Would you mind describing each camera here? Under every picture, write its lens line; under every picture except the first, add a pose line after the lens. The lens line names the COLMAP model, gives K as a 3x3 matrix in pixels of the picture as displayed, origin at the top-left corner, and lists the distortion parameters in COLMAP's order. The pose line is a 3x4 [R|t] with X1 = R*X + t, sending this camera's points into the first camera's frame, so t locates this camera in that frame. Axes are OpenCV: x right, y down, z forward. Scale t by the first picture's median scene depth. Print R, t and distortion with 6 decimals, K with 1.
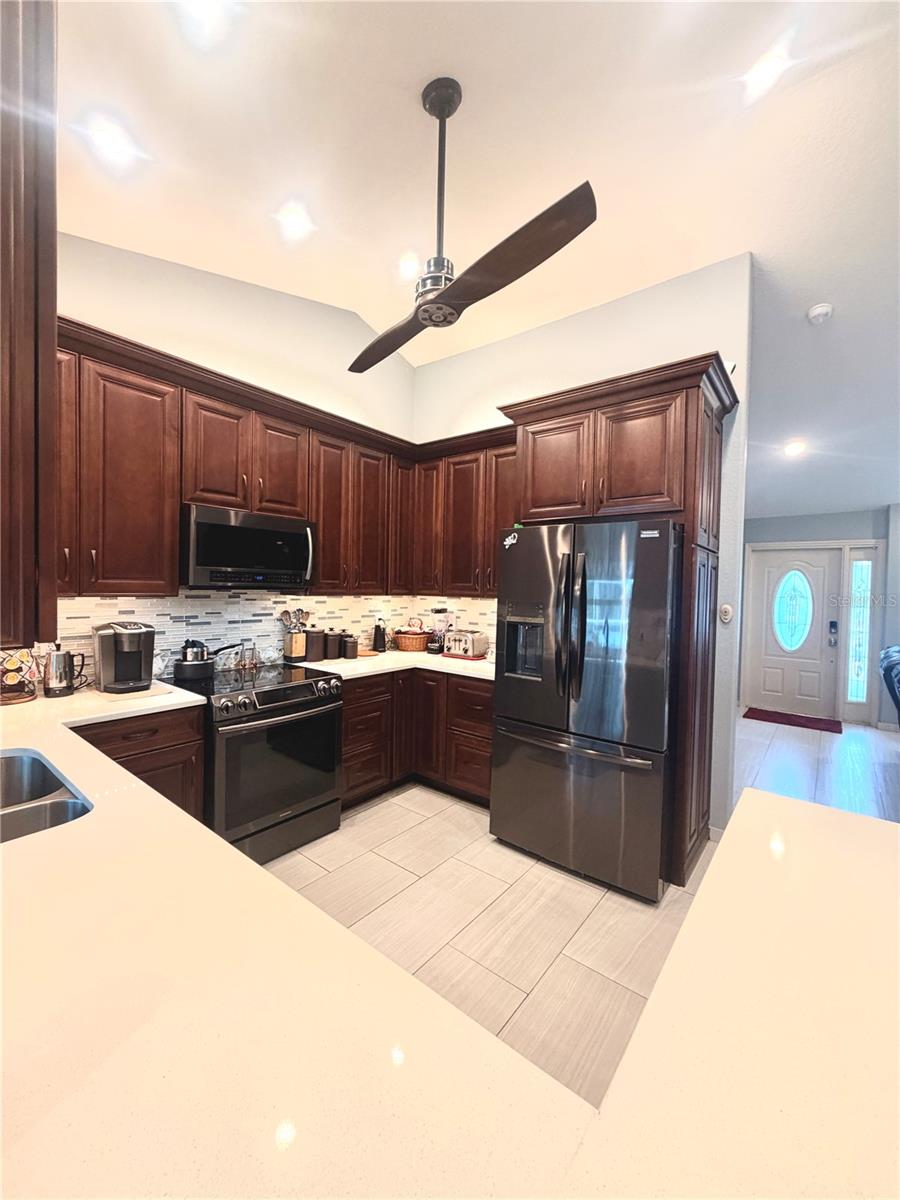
lens RADIAL K [[483.7, 0, 452.8], [0, 483.7, 594.2], [0, 0, 1]] dist [-0.000341, -0.000086]
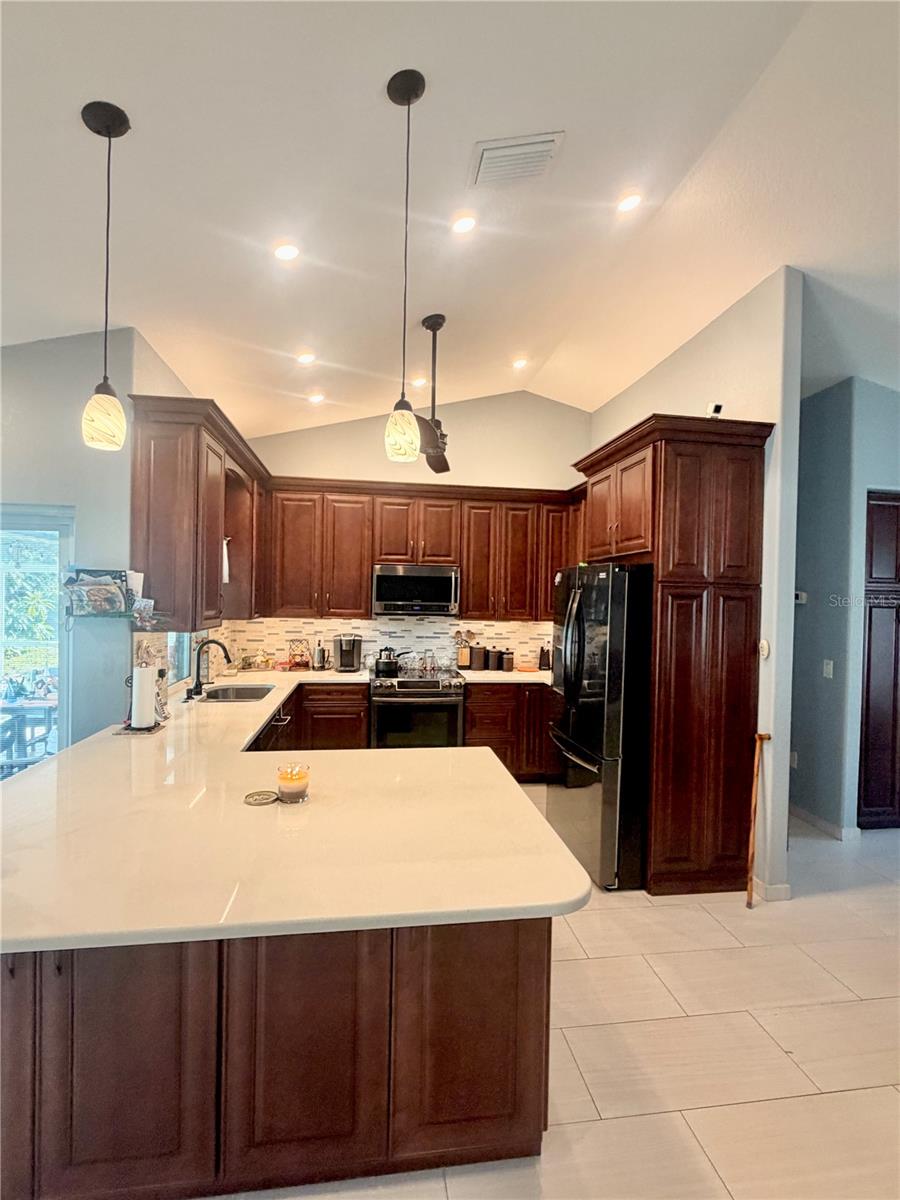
lens RADIAL K [[581.0, 0, 450.0], [0, 581.0, 600.0], [0, 0, 1]] dist [0.046483, -0.000053]
pose [[0.725863, -0.003932, -0.687828, 0.816534], [-0.016360, 0.999602, -0.022979, -0.016414], [0.687645, 0.027932, 0.725510, -0.221254]]
